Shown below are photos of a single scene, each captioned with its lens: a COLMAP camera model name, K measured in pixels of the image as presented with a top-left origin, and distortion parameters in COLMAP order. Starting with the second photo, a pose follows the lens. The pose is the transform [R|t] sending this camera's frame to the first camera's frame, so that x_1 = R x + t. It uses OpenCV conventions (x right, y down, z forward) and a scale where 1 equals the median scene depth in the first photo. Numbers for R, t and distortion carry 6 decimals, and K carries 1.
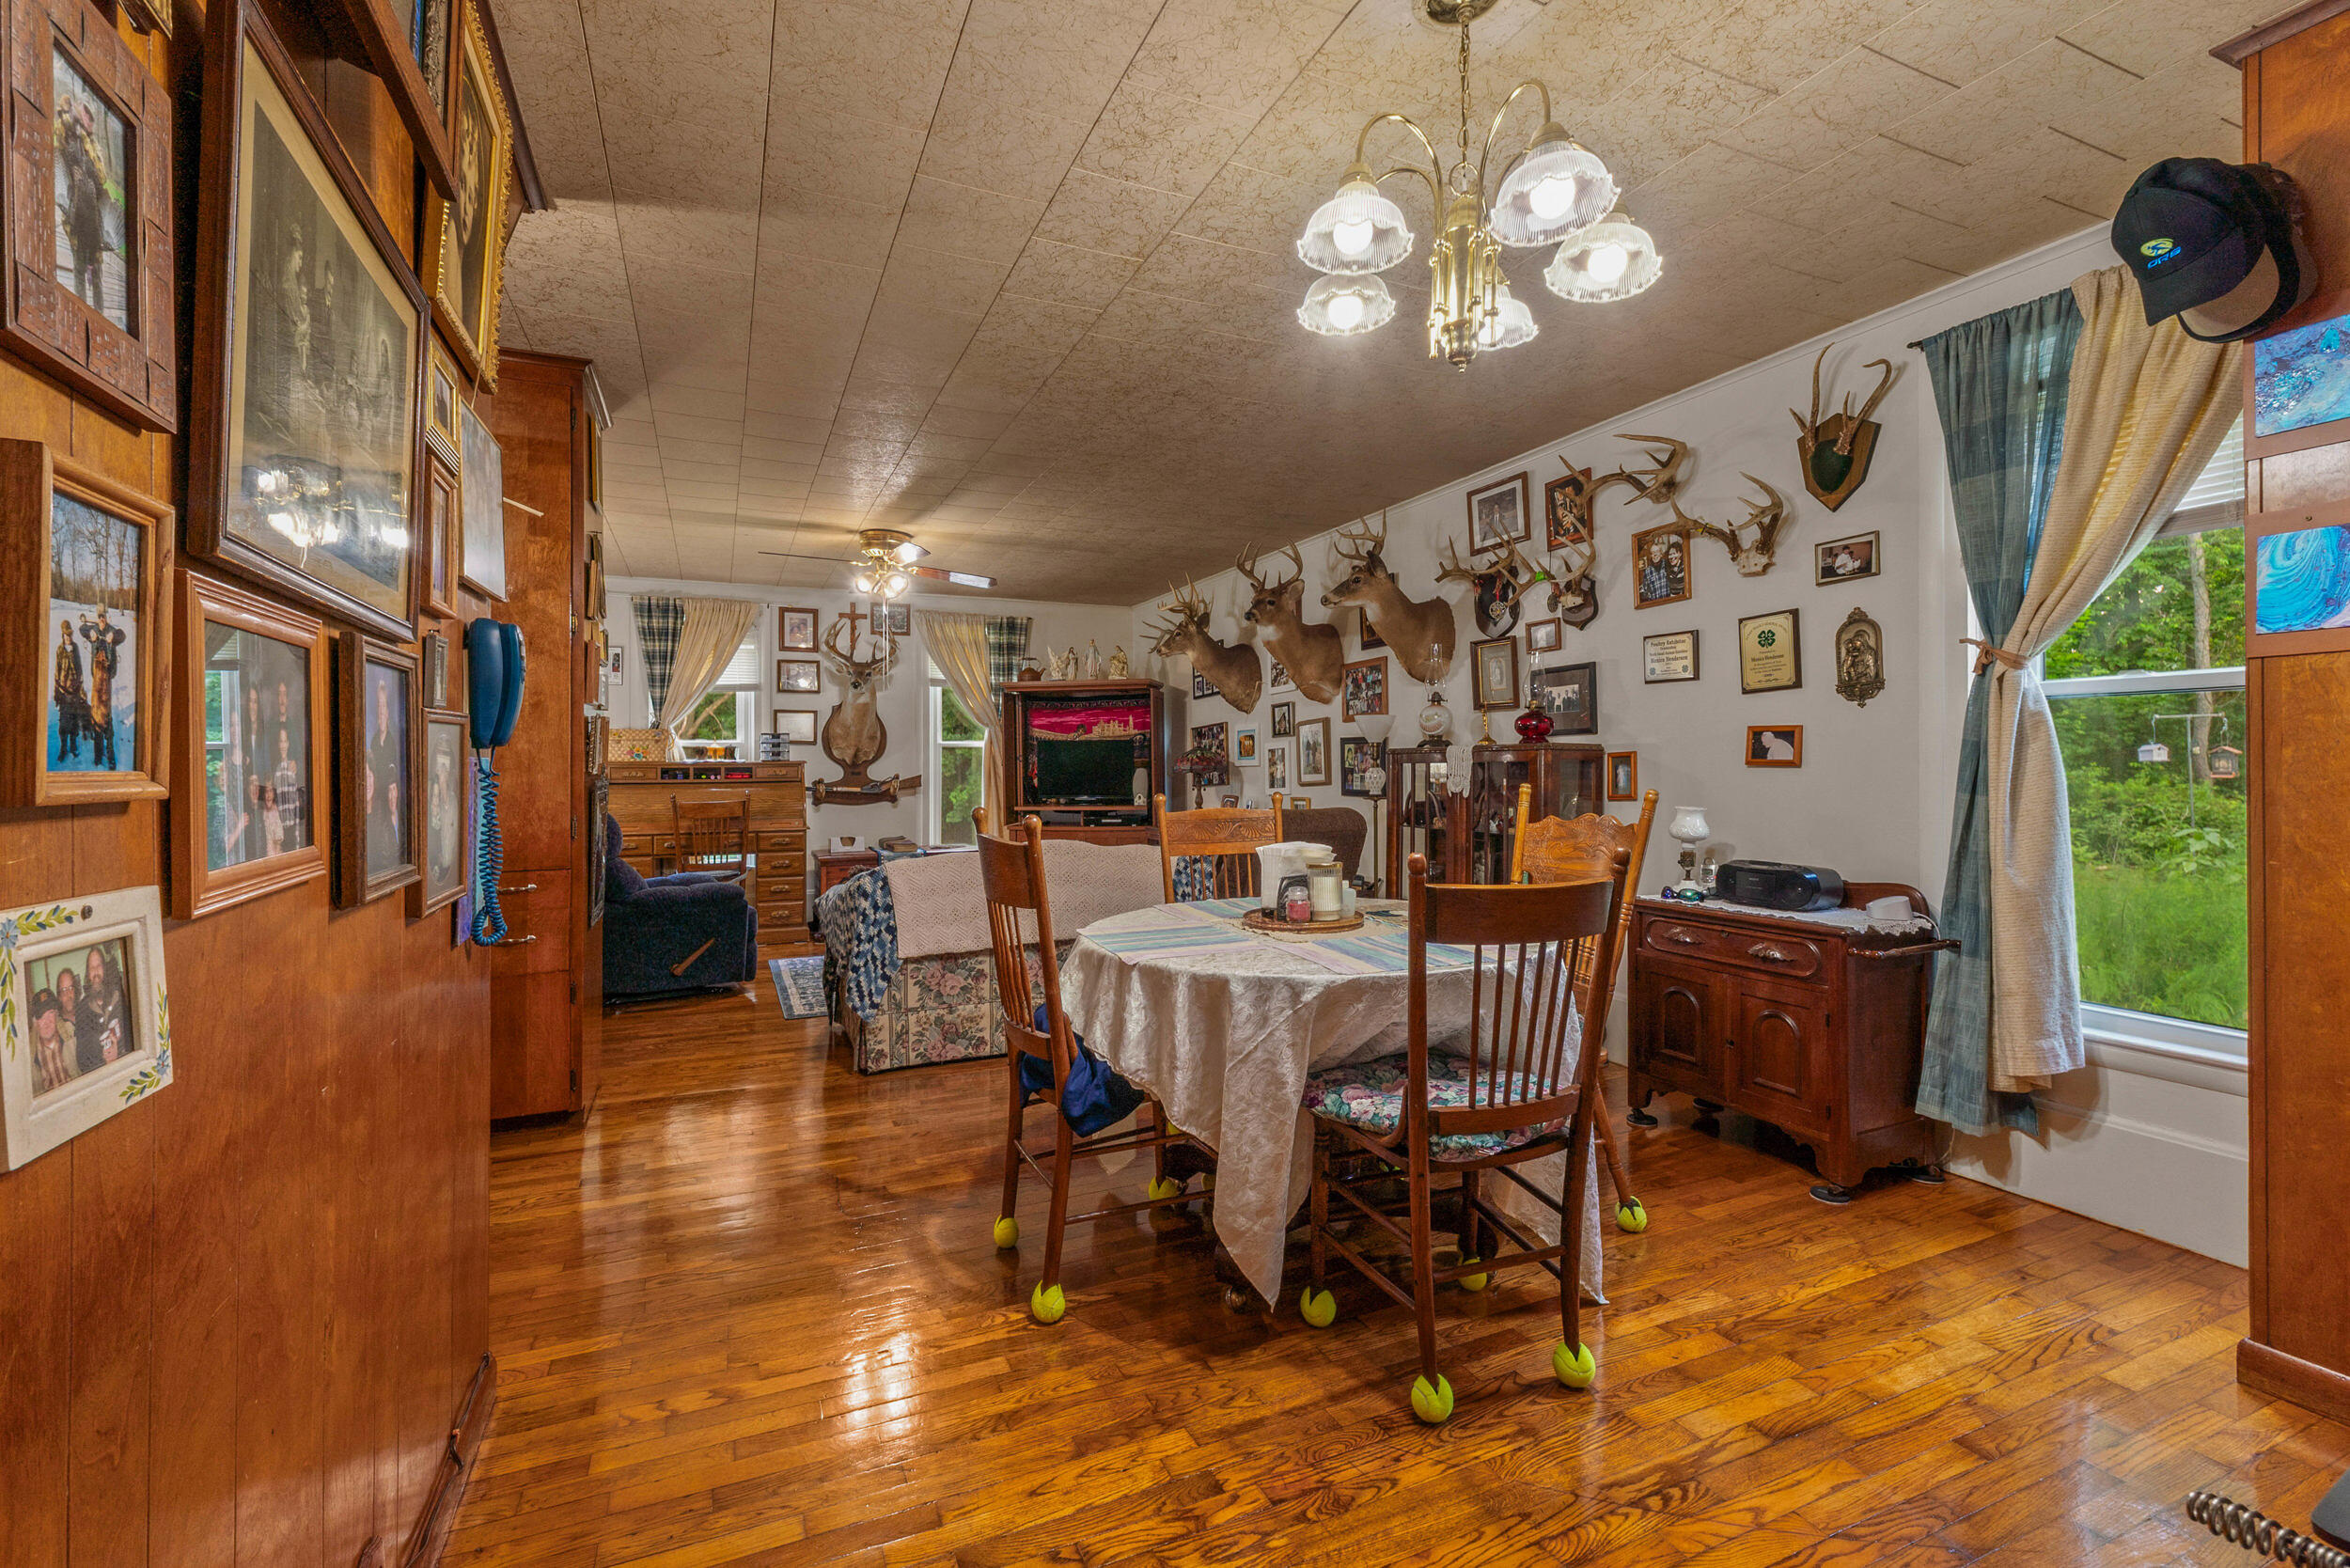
lens RADIAL K [[1025.6, 0, 1174.1], [0, 1025.6, 773.7], [0, 0, 1]] dist [-0.000036, -0.000003]
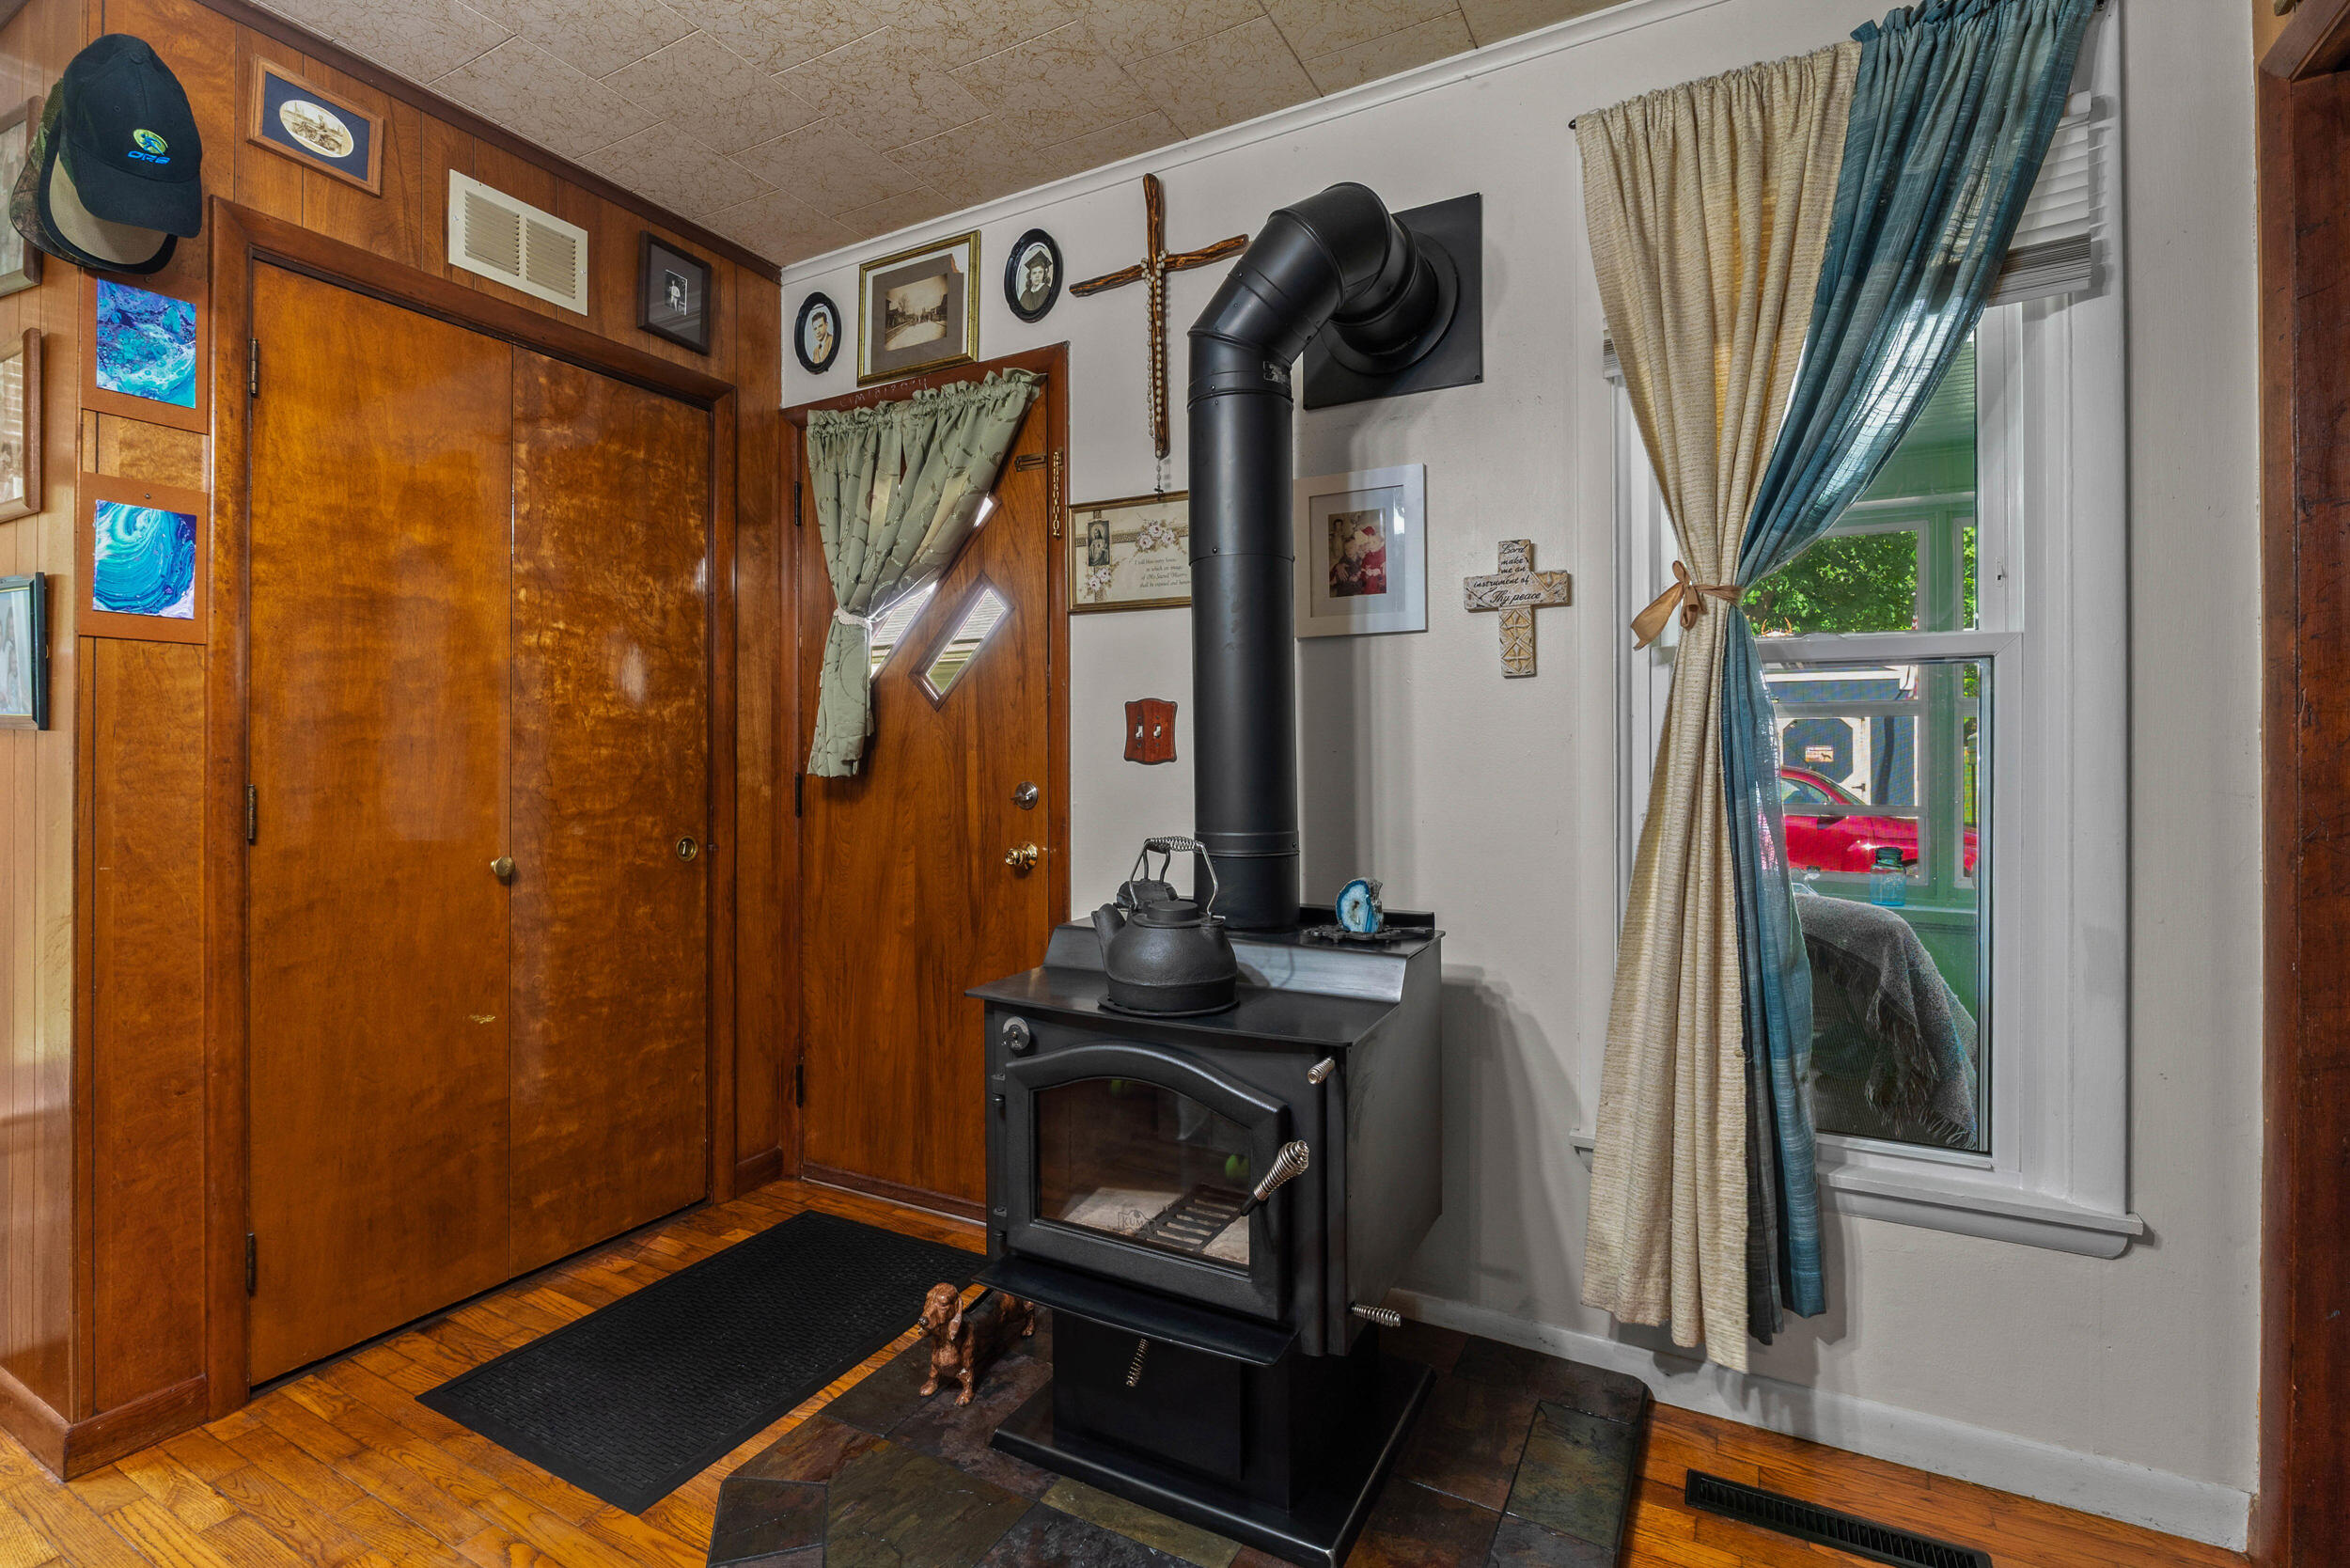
lens RADIAL K [[1053.7, 0, 1173.4], [0, 1053.7, 766.6], [0, 0, 1]] dist [-0.000724, -0.000121]
pose [[-0.616780, 0.000683, 0.787135, -0.228479], [0.001725, 0.999998, 0.000485, -0.000879], [-0.787134, 0.001657, -0.616780, 0.851640]]
